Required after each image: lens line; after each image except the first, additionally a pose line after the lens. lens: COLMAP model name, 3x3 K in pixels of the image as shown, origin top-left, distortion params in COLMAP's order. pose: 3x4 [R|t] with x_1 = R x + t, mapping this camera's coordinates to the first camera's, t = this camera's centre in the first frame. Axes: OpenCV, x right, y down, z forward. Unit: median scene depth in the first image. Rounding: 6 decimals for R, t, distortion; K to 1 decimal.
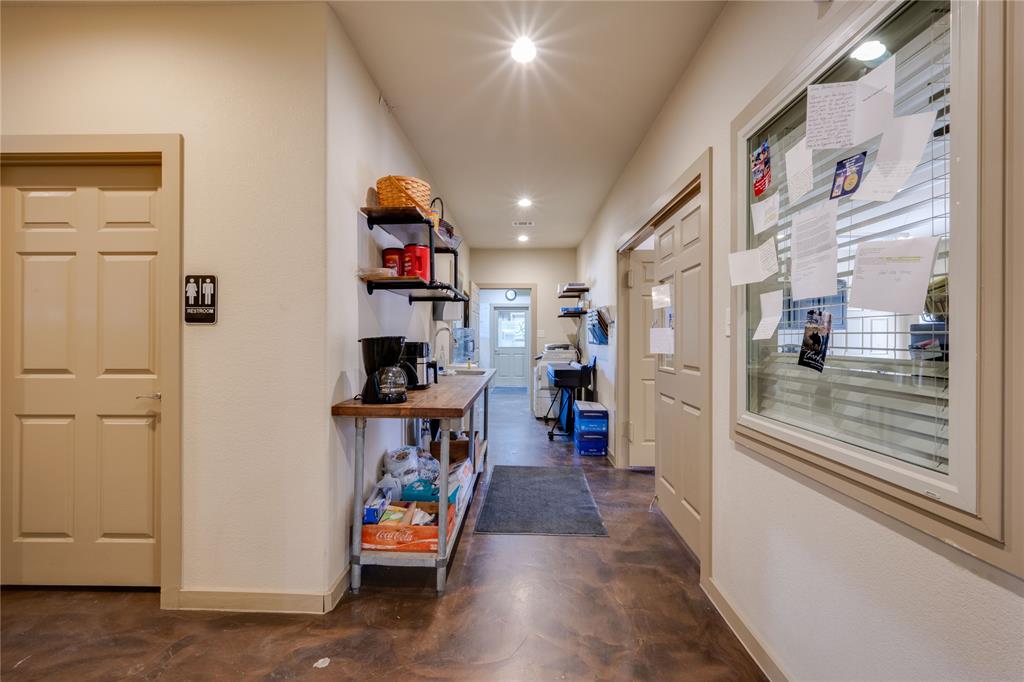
lens RADIAL K [[423.0, 0, 512.8], [0, 423.0, 339.4], [0, 0, 1]] dist [-0.001327, 0.001560]
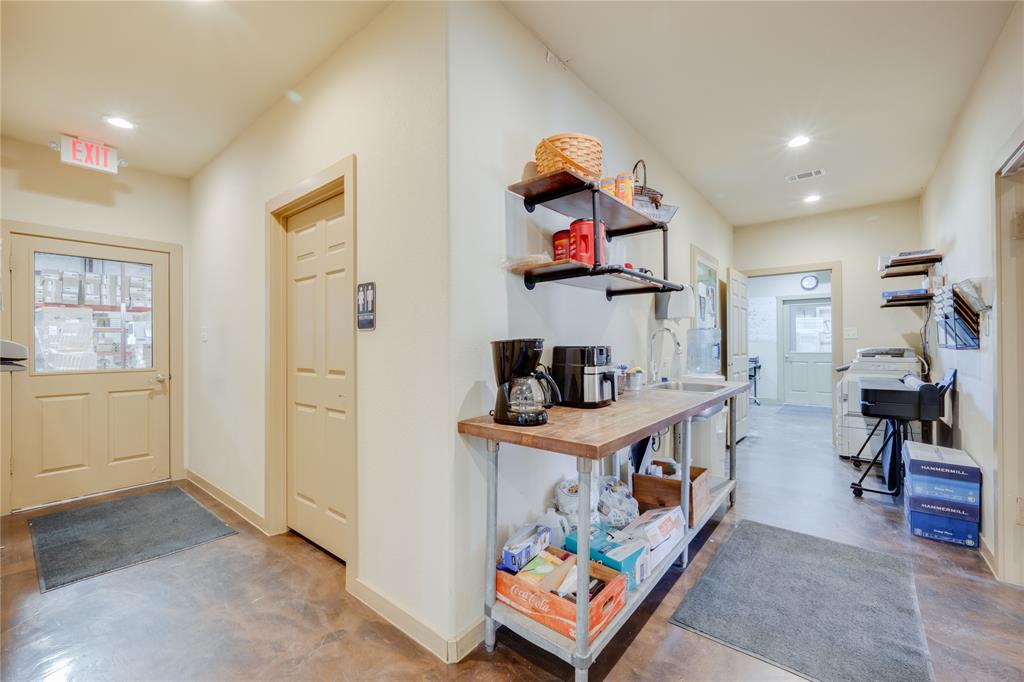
lens RADIAL K [[423.0, 0, 508.9], [0, 423.0, 343.4], [0, 0, 1]] dist [-0.001327, 0.001560]
pose [[0.785336, -0.008769, -0.619008, 0.140687], [0.007845, 0.999960, -0.004212, 0.003453], [0.619020, -0.001549, 0.785374, 0.303088]]
